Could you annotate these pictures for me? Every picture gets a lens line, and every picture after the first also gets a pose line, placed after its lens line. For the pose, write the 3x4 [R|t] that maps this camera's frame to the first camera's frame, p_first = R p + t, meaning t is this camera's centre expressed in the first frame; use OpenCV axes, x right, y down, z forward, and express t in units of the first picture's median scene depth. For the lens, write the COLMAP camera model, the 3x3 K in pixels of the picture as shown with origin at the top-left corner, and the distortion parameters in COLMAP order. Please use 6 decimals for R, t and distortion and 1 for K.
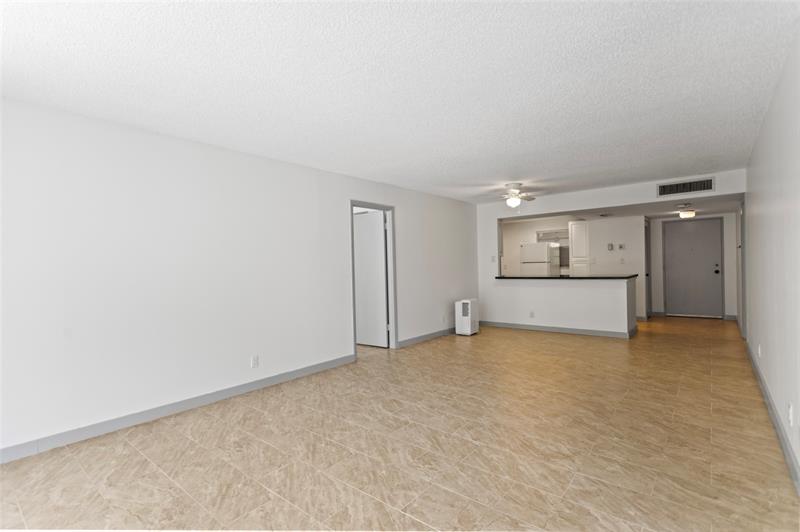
lens RADIAL K [[380.7, 0, 399.4], [0, 380.7, 271.8], [0, 0, 1]] dist [0.005016, -0.001524]
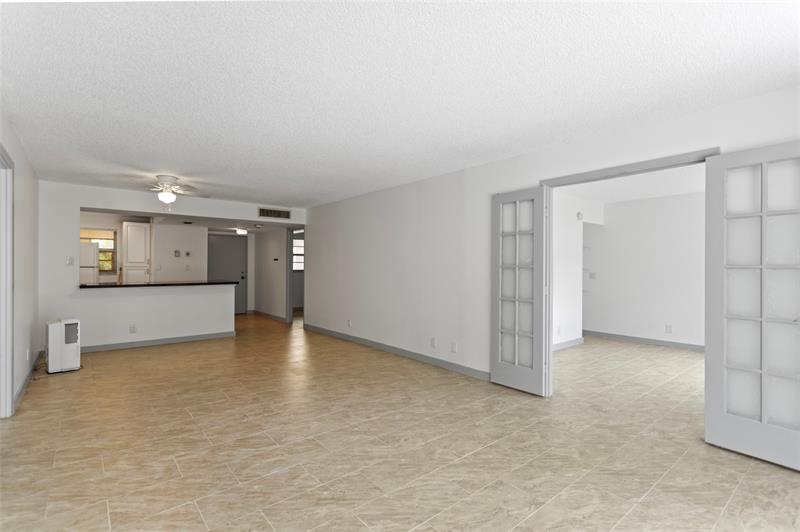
lens RADIAL K [[380.7, 0, 396.8], [0, 380.7, 268.2], [0, 0, 1]] dist [0.005016, -0.001524]
pose [[0.184922, 0.021178, 0.982525, -0.696901], [0.008379, 0.999697, -0.023125, 0.004311], [-0.982718, 0.012509, 0.184688, 0.506355]]
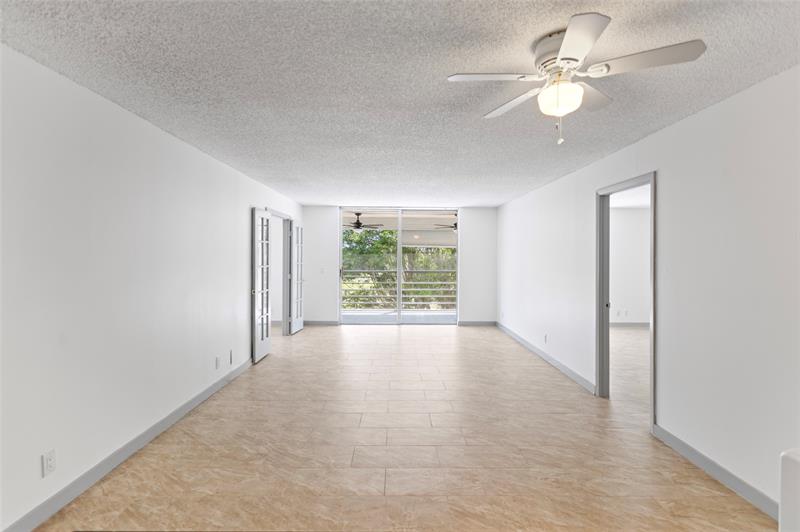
lens RADIAL K [[380.7, 0, 408.5], [0, 380.7, 261.3], [0, 0, 1]] dist [0.005016, -0.001524]
pose [[-0.748375, 0.024911, -0.662808, 0.937987], [0.005762, 0.999501, 0.031059, -0.096115], [0.663251, 0.019425, -0.748145, 1.791857]]
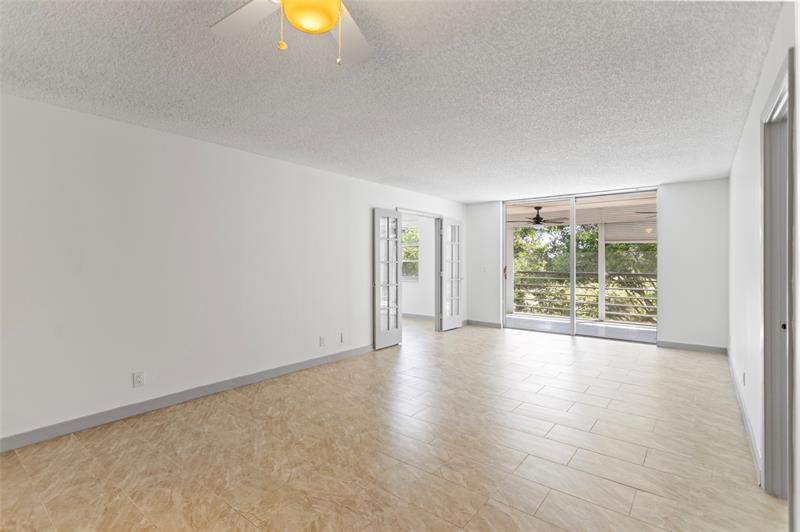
lens RADIAL K [[380.7, 0, 399.7], [0, 380.7, 265.2], [0, 0, 1]] dist [0.005016, -0.001524]
pose [[-0.998999, 0.021841, -0.039043, 0.410622], [0.021147, 0.999613, 0.018079, -0.049679], [0.039423, 0.017236, -0.999074, 1.913666]]
